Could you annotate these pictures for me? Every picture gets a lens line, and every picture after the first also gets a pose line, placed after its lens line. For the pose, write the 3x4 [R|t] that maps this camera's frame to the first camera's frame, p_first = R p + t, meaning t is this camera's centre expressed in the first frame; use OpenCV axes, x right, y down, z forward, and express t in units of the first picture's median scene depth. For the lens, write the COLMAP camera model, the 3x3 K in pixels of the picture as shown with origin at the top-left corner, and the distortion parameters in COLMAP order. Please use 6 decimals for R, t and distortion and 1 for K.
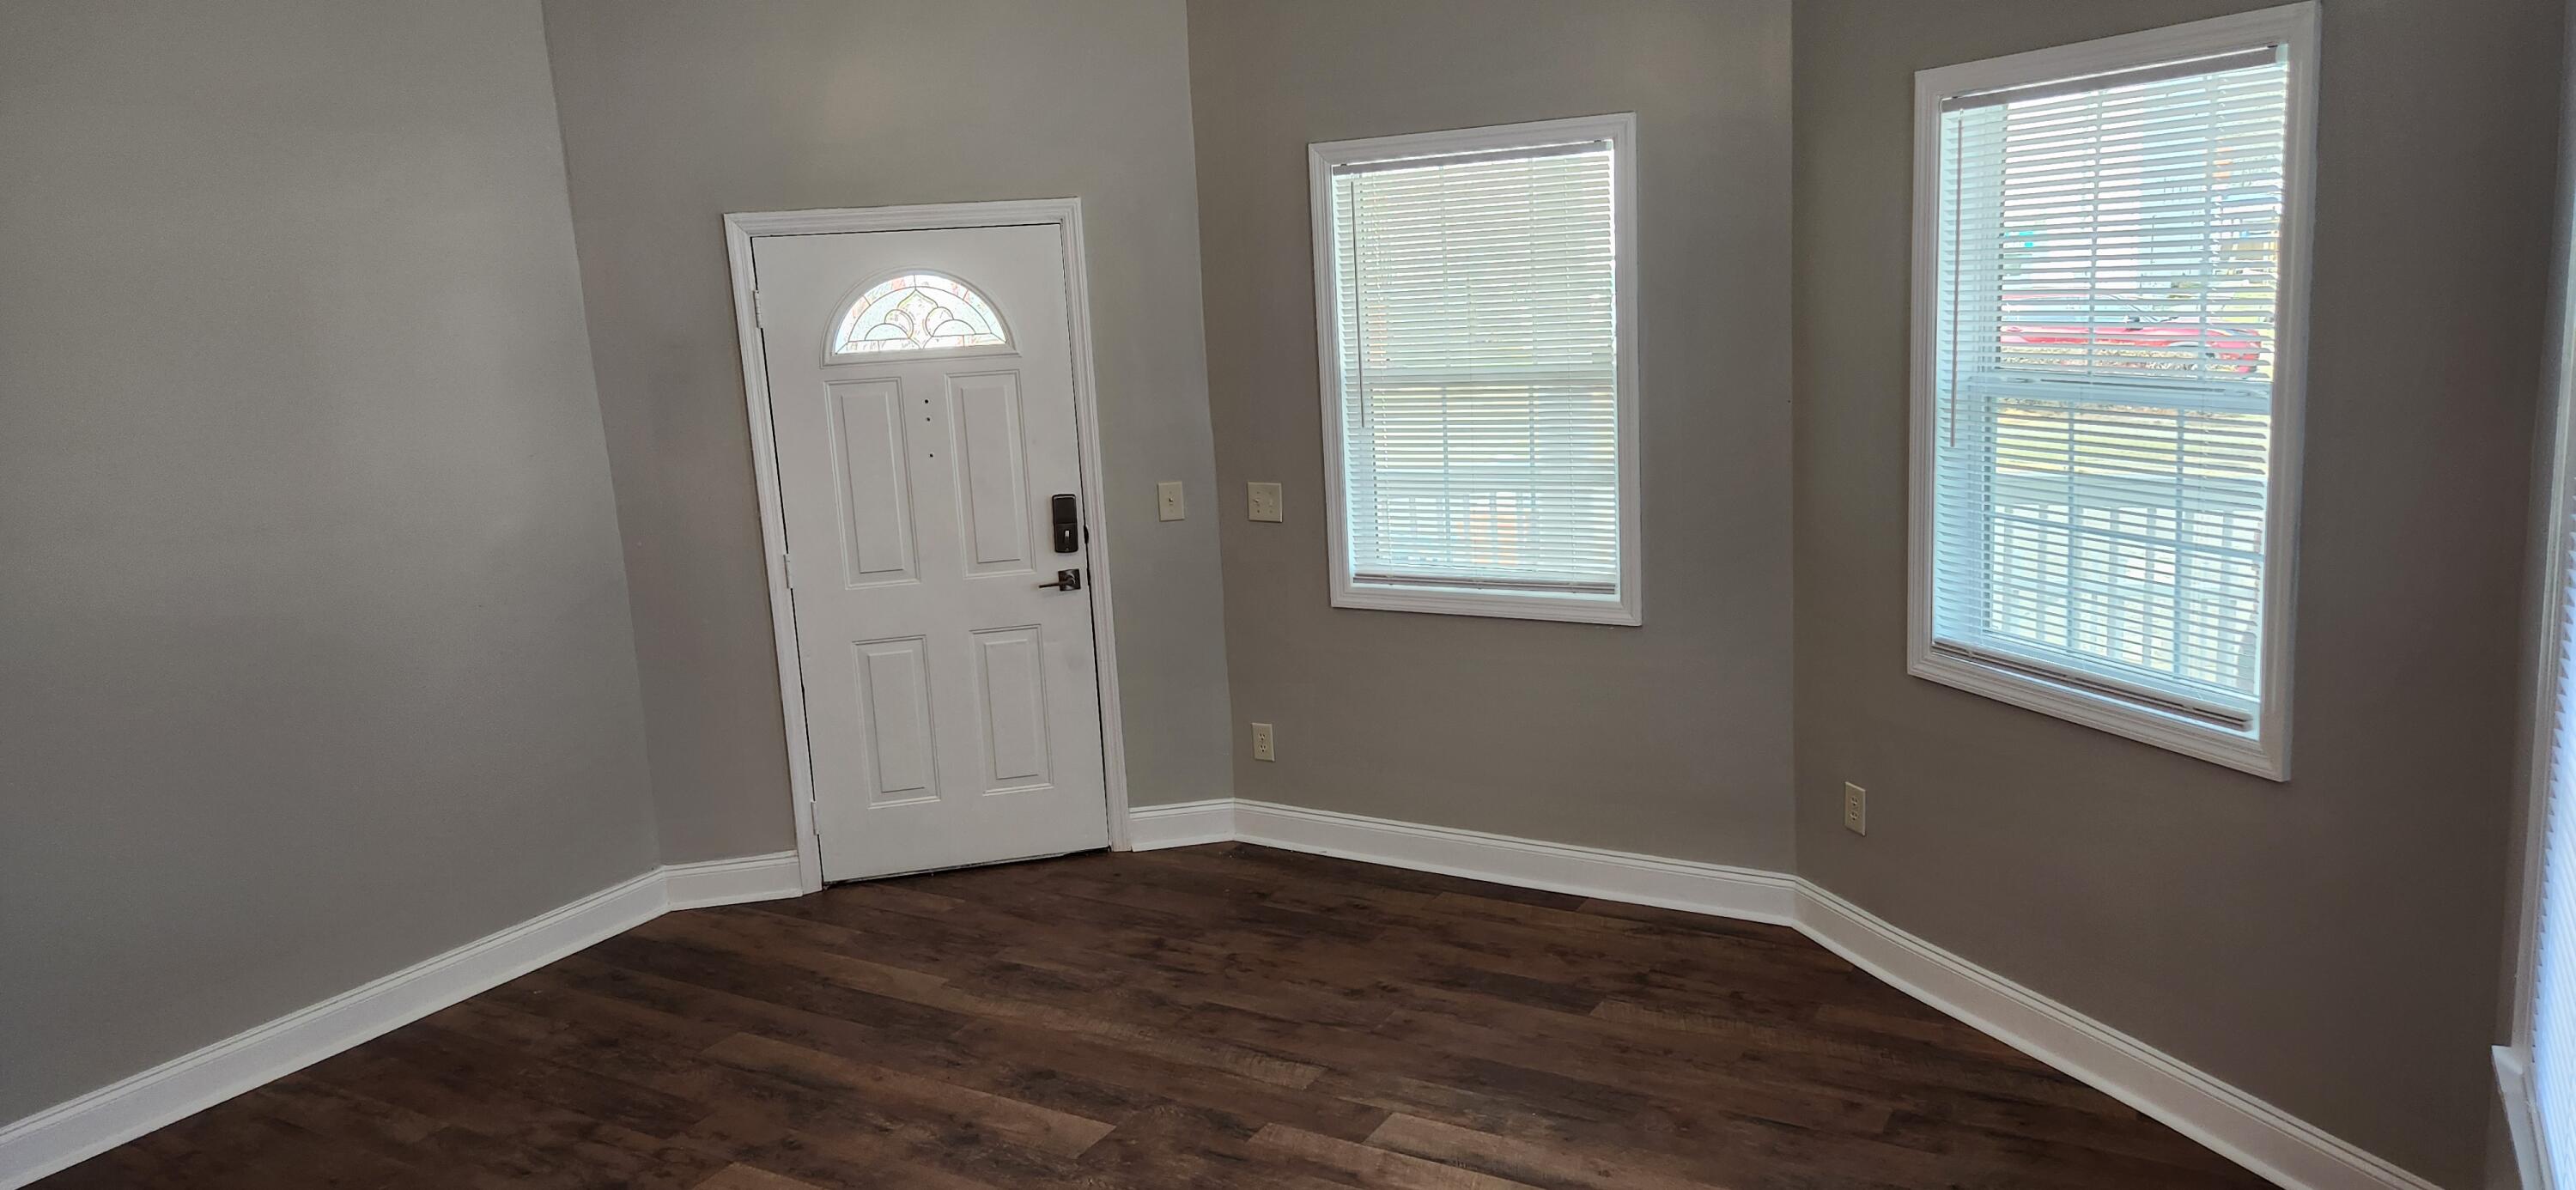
lens RADIAL K [[1697.3, 0, 1280.8], [0, 1697.3, 573.0], [0, 0, 1]] dist [0.083349, -0.068171]
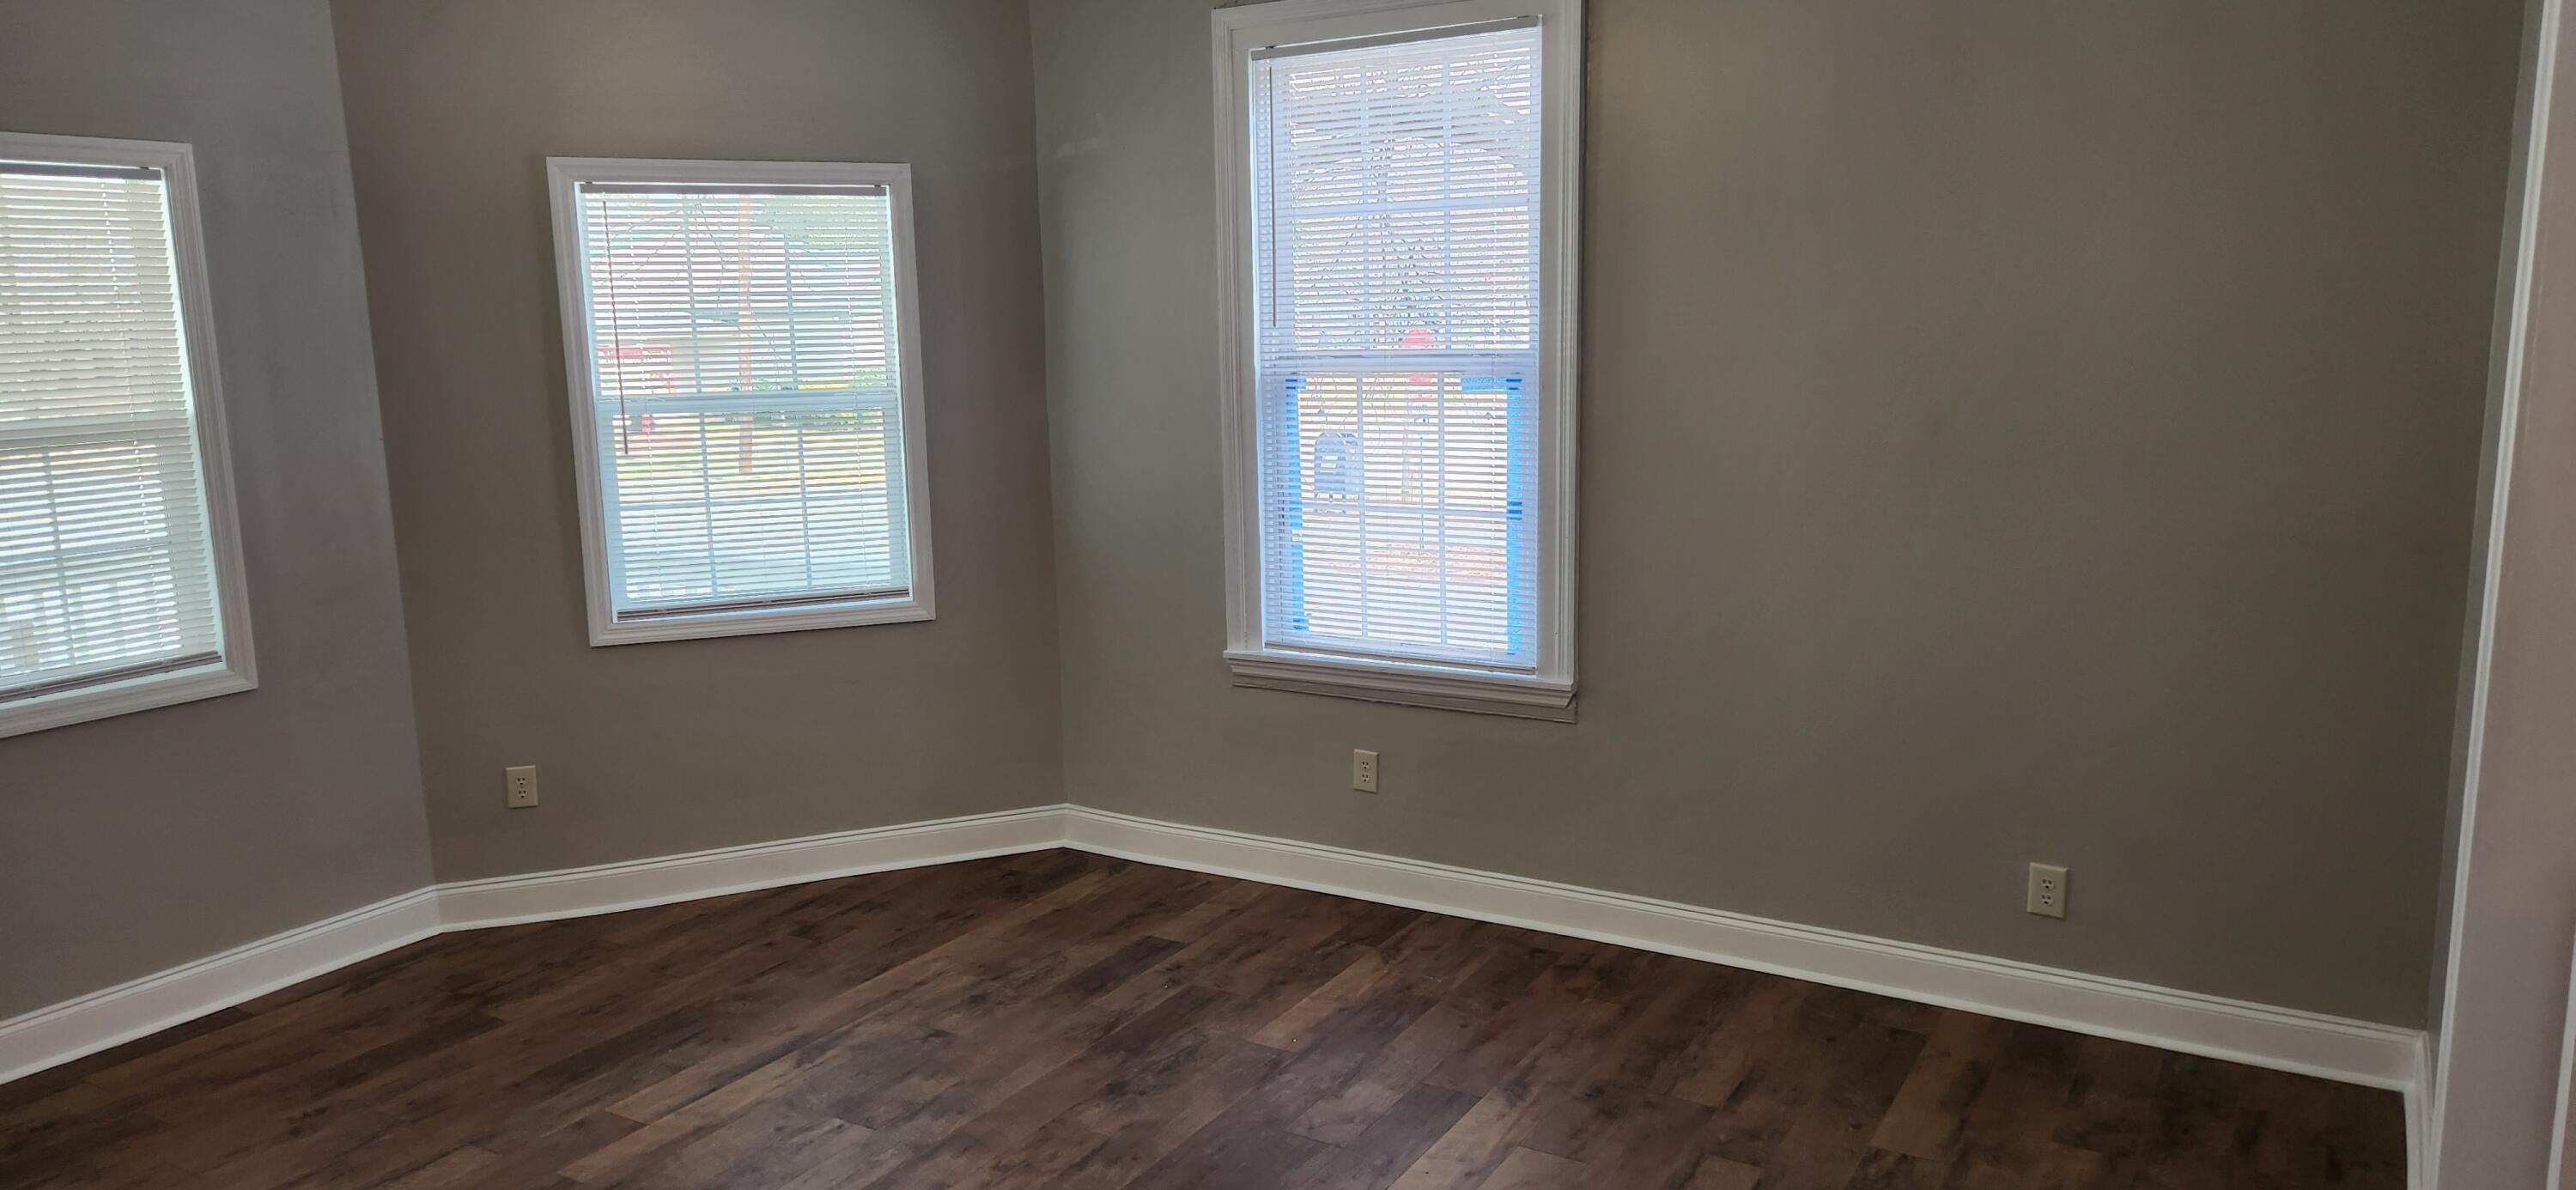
lens RADIAL K [[1697.3, 0, 1280.8], [0, 1697.3, 573.0], [0, 0, 1]] dist [0.083349, -0.068171]
pose [[0.027977, -0.106089, 0.993963, -0.741221], [0.196529, 0.975529, 0.098589, -0.014949], [-0.980099, 0.192584, 0.048142, 0.402604]]
